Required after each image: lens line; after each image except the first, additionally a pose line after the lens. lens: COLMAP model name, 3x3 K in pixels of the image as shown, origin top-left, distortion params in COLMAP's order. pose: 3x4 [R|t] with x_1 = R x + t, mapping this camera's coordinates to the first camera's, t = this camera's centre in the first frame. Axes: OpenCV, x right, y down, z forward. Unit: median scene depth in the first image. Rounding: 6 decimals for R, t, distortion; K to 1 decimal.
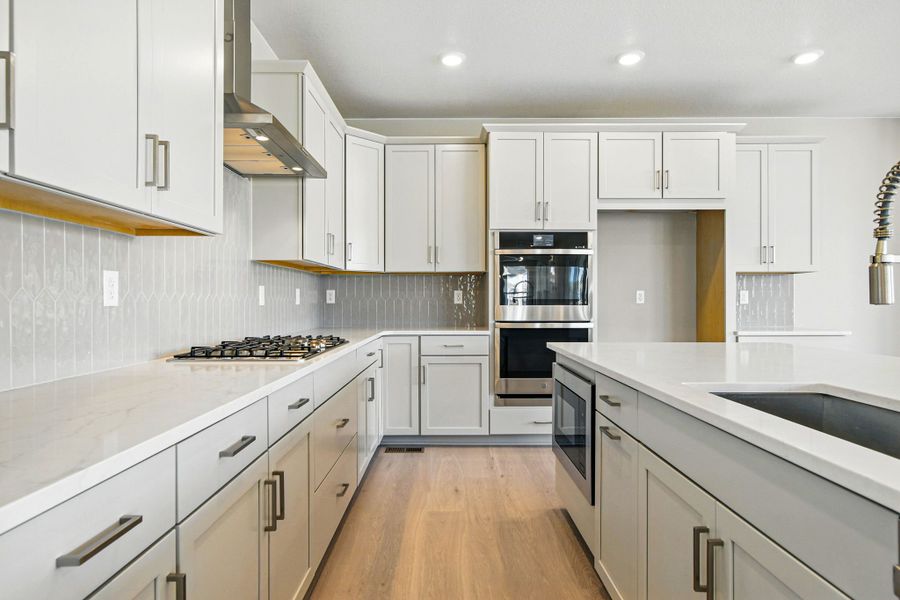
lens RADIAL K [[516.9, 0, 433.8], [0, 516.9, 301.0], [0, 0, 1]] dist [-0.003184, -0.000649]
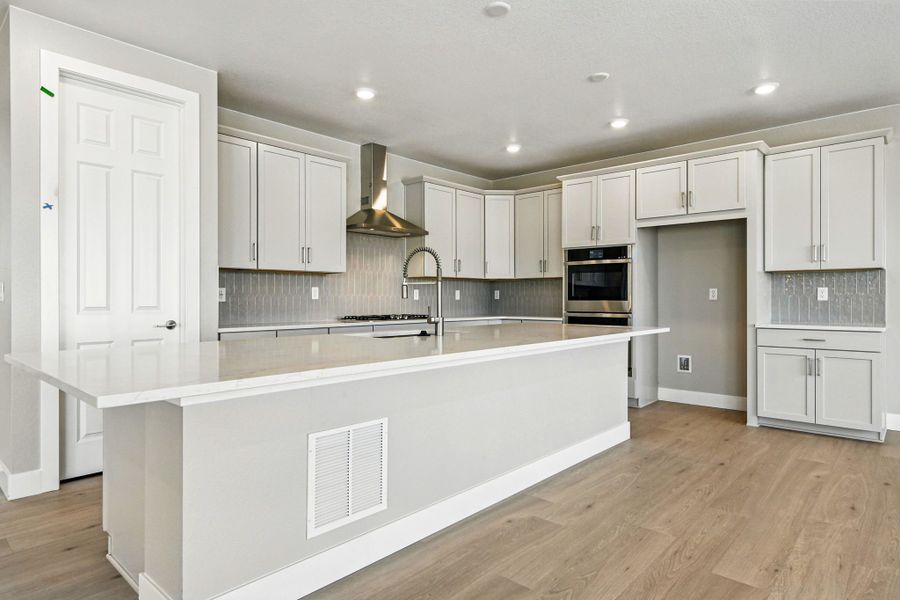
lens RADIAL K [[516.9, 0, 433.8], [0, 516.9, 301.0], [0, 0, 1]] dist [-0.003184, -0.000649]
pose [[0.746220, 0.003211, -0.665692, 0.810700], [0.000776, 0.999983, 0.005694, 0.001079], [0.665699, -0.004766, 0.746205, -0.326860]]
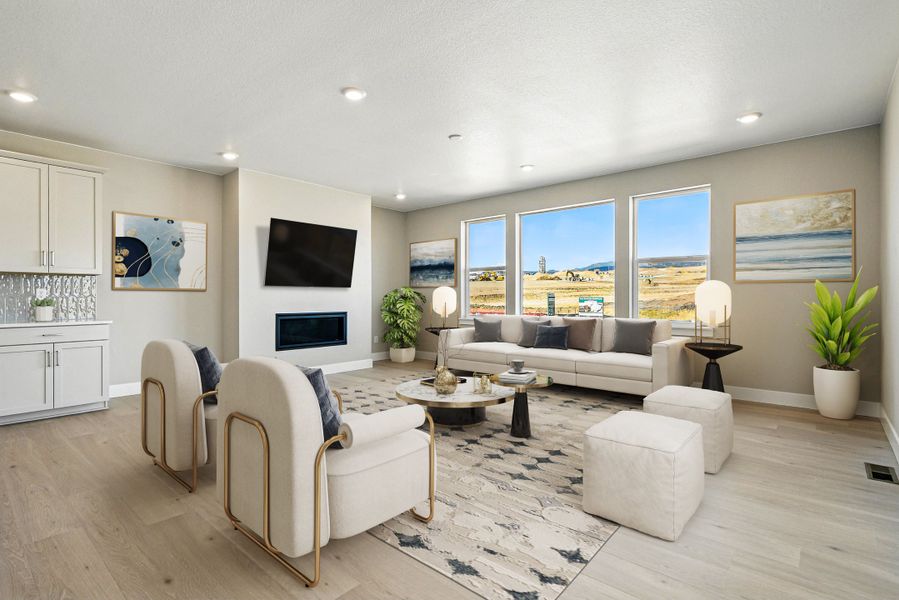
lens RADIAL K [[428.8, 0, 449.5], [0, 428.8, 300.0], [0, 0, 1]] dist [0.003699, 0.000742]
pose [[0.635483, -0.001557, 0.772113, 0.496361], [-0.000878, 0.999996, 0.002738, 0.002533], [-0.772114, -0.002418, 0.635479, -0.369614]]
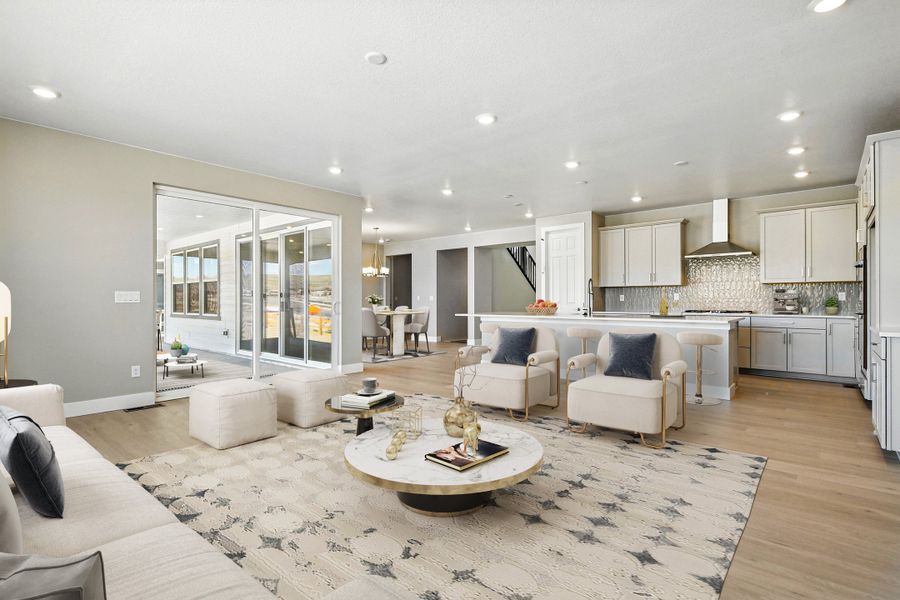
lens RADIAL K [[426.8, 0, 450.0], [0, 426.8, 300.0], [0, 0, 1]] dist [0.010809, -0.000299]
pose [[-0.630973, 0.004523, -0.775792, 1.863465], [0.004982, 0.999986, 0.001778, -0.004357], [0.775789, -0.002743, -0.630986, 0.871247]]
